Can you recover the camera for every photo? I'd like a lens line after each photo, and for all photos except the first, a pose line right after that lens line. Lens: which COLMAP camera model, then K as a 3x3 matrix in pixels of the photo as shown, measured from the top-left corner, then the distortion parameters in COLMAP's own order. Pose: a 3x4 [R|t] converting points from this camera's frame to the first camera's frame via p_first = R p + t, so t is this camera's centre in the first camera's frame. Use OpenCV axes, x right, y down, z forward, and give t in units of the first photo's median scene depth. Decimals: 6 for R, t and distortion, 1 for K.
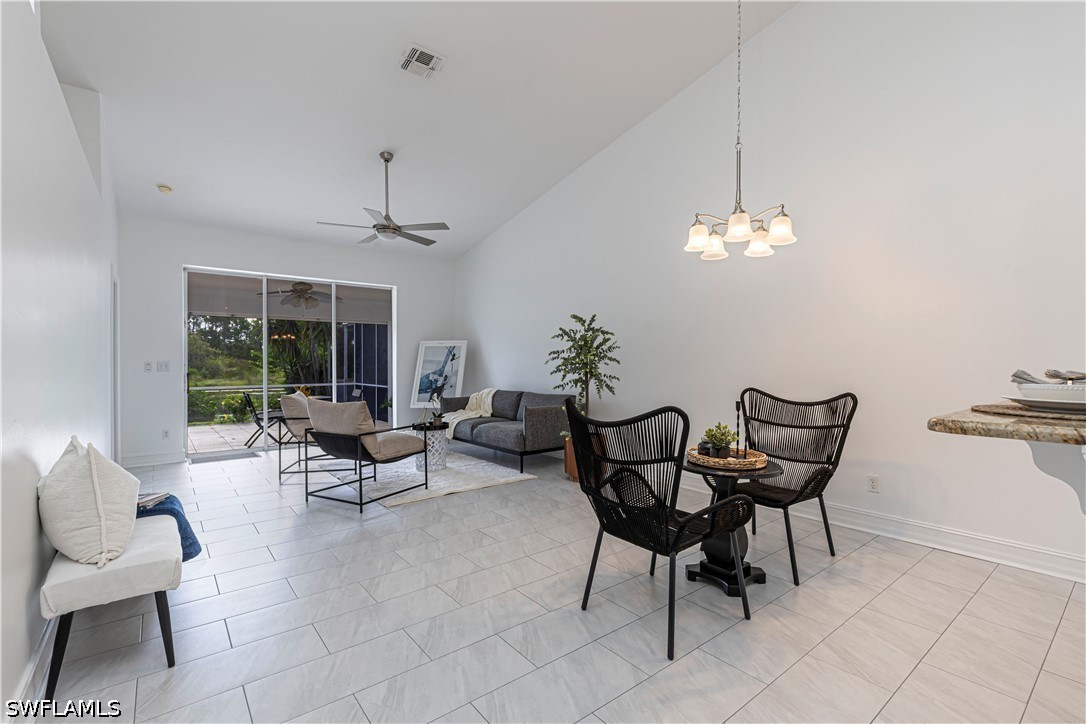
lens RADIAL K [[485.8, 0, 541.5], [0, 485.8, 362.8], [0, 0, 1]] dist [0.012654, -0.003178]
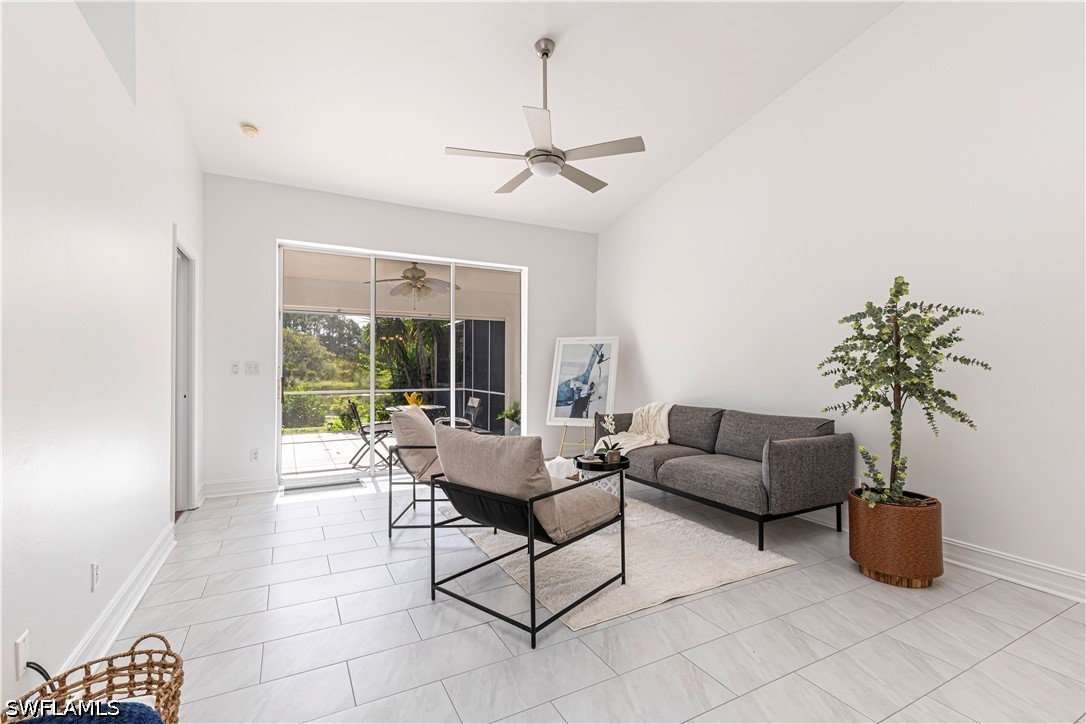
lens RADIAL K [[485.8, 0, 538.1], [0, 485.8, 362.8], [0, 0, 1]] dist [0.012654, -0.003178]
pose [[0.982132, 0.003555, -0.188162, -0.203427], [-0.005078, 0.999958, -0.007610, 0.001898], [0.188127, 0.008430, 0.982108, 0.363959]]
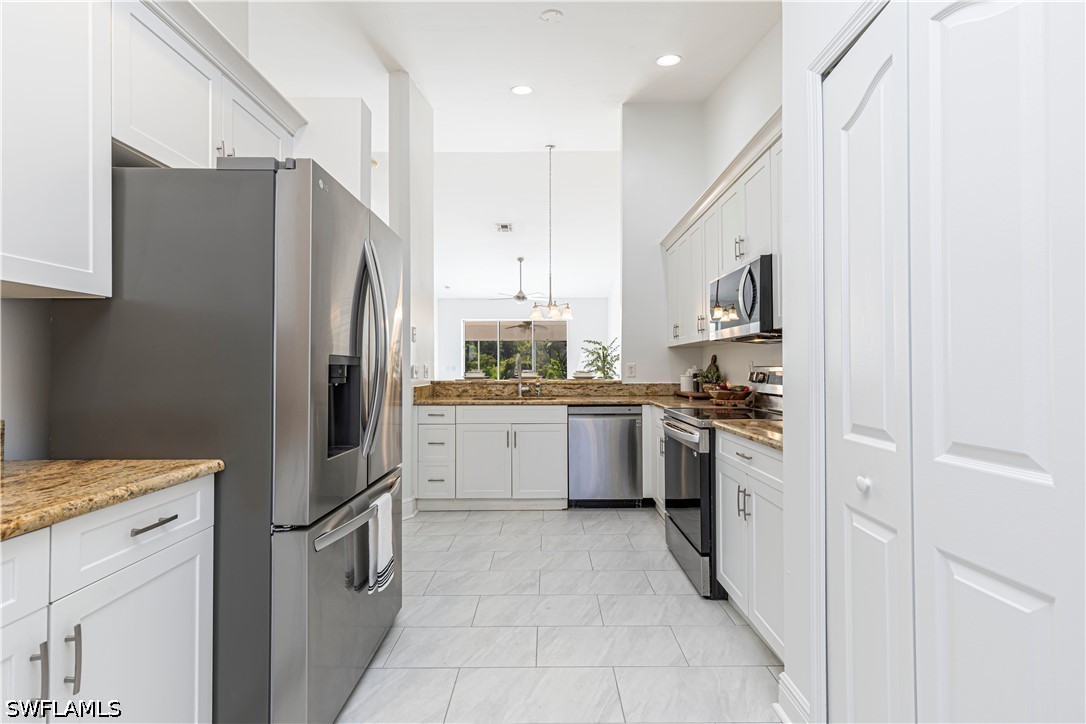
lens RADIAL K [[485.8, 0, 546.1], [0, 485.8, 363.8], [0, 0, 1]] dist [0.012654, -0.003178]
pose [[0.782906, -0.007559, -0.622093, 0.950316], [0.005620, 0.999971, -0.005077, -0.002368], [0.622114, 0.000479, 0.782927, -0.437489]]
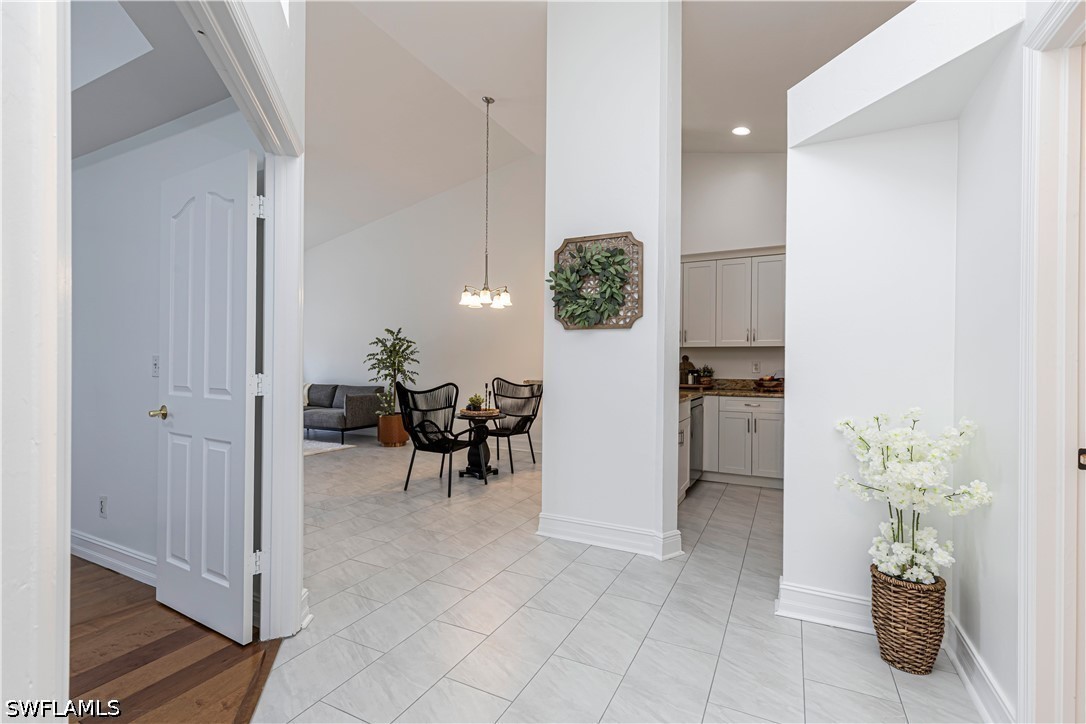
lens RADIAL K [[485.8, 0, 549.3], [0, 485.8, 363.8], [0, 0, 1]] dist [0.012654, -0.003178]
pose [[0.902255, 0.007702, 0.431135, -0.109576], [-0.008838, 0.999961, 0.000632, -0.000761], [-0.431113, -0.004380, 0.902287, -0.460950]]
